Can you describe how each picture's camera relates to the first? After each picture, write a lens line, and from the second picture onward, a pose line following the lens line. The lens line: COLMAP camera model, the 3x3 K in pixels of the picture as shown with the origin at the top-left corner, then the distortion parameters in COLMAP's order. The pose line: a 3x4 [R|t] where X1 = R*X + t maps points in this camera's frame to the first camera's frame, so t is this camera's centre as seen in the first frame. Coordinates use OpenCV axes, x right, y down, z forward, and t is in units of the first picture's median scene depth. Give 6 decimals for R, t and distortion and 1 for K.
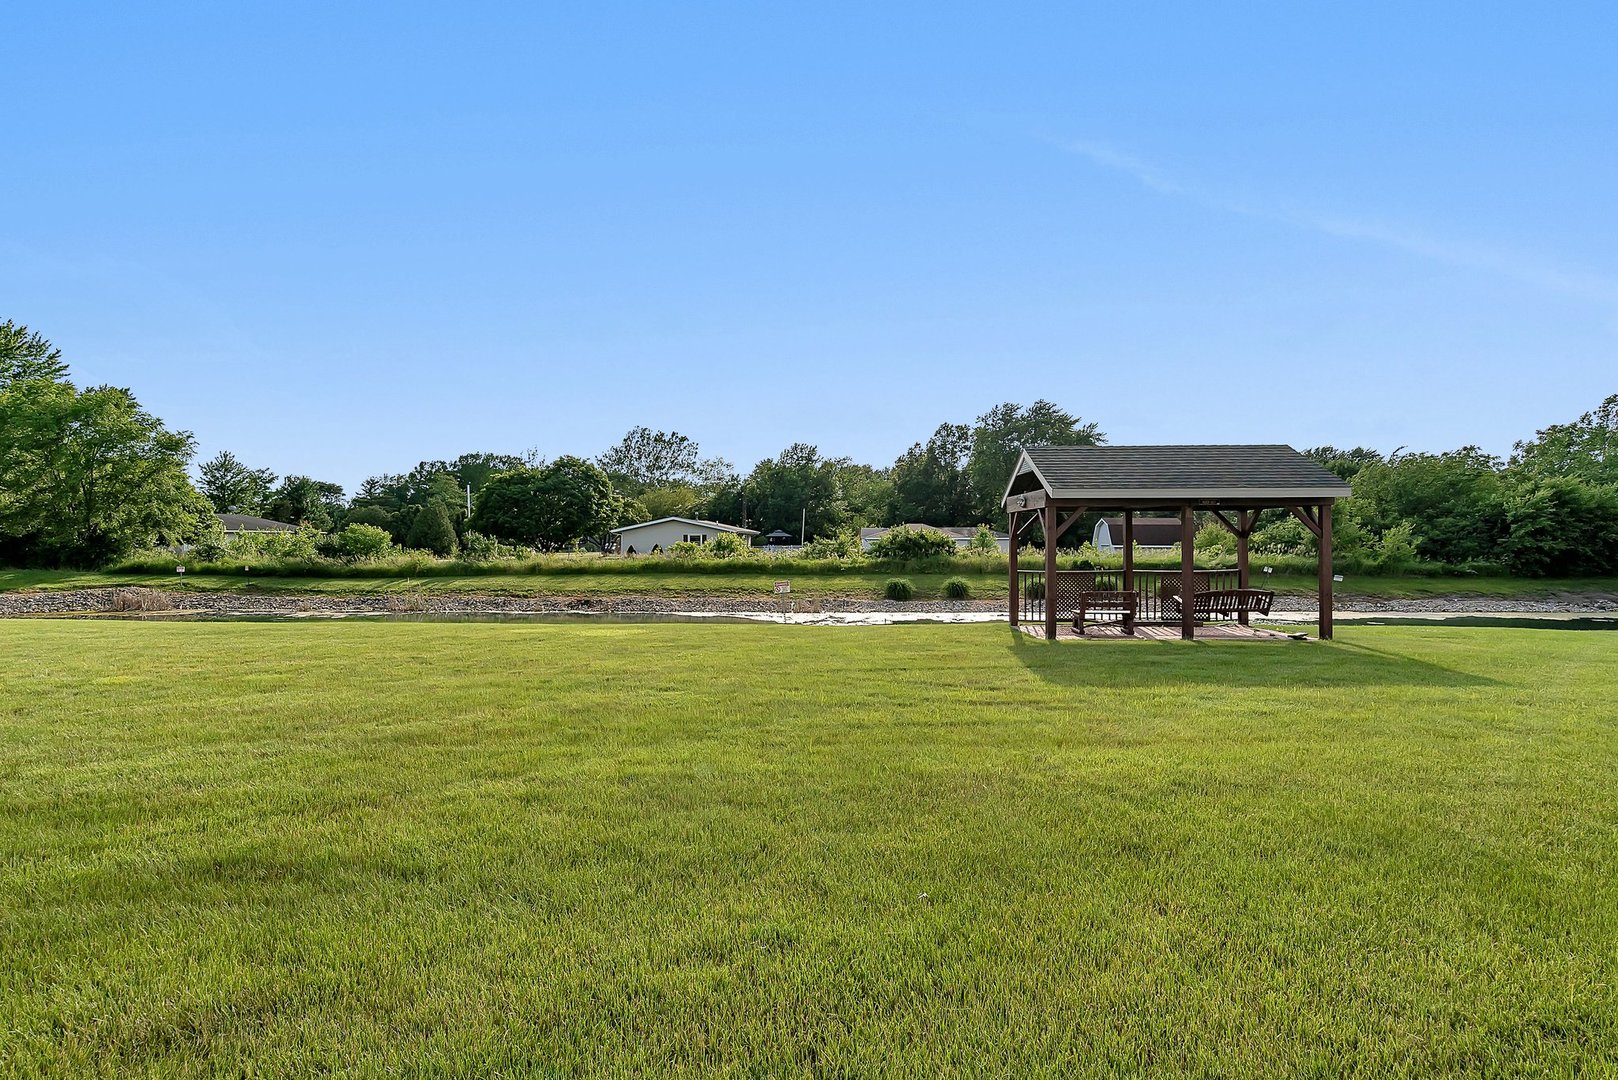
lens RADIAL K [[833.5, 0, 809.0], [0, 833.5, 540.0], [0, 0, 1]] dist [0.009876, 0.000759]
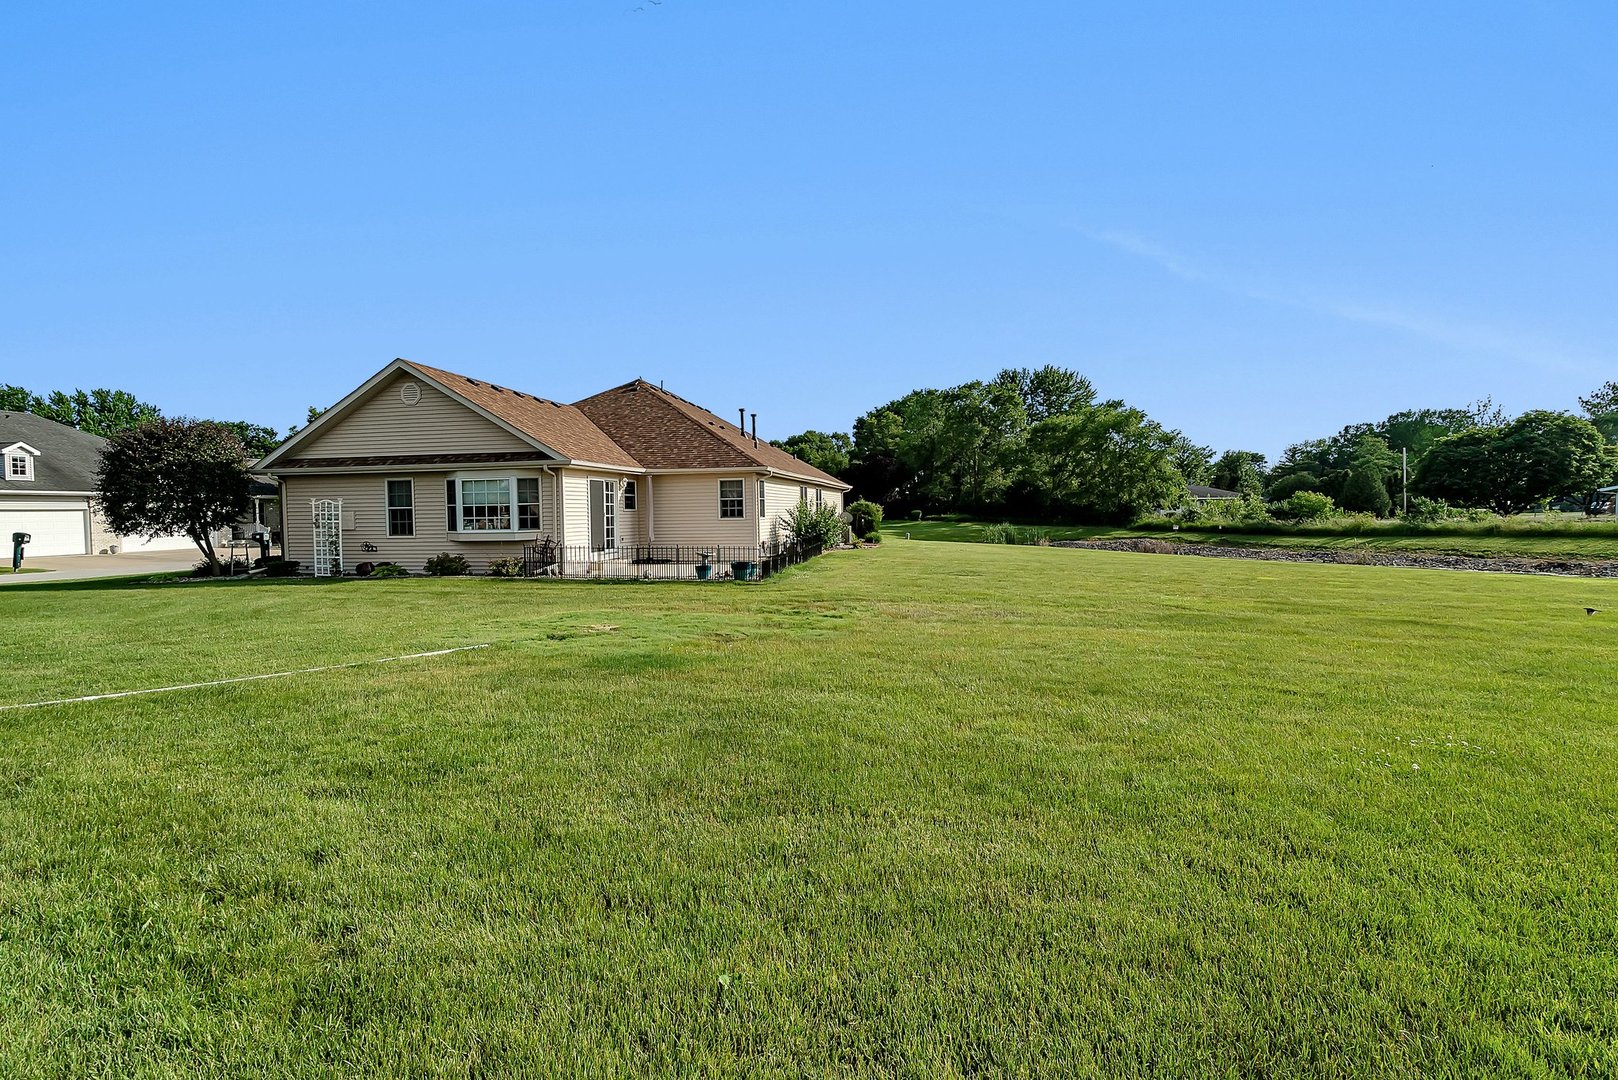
lens RADIAL K [[749.2, 0, 809.0], [0, 749.2, 540.0], [0, 0, 1]] dist [0.000685, 0.000357]
pose [[0.499915, 0.025195, -0.865708, 0.042308], [0.018296, 0.999046, 0.039640, -0.004957], [0.865881, -0.035656, 0.498977, -0.159784]]
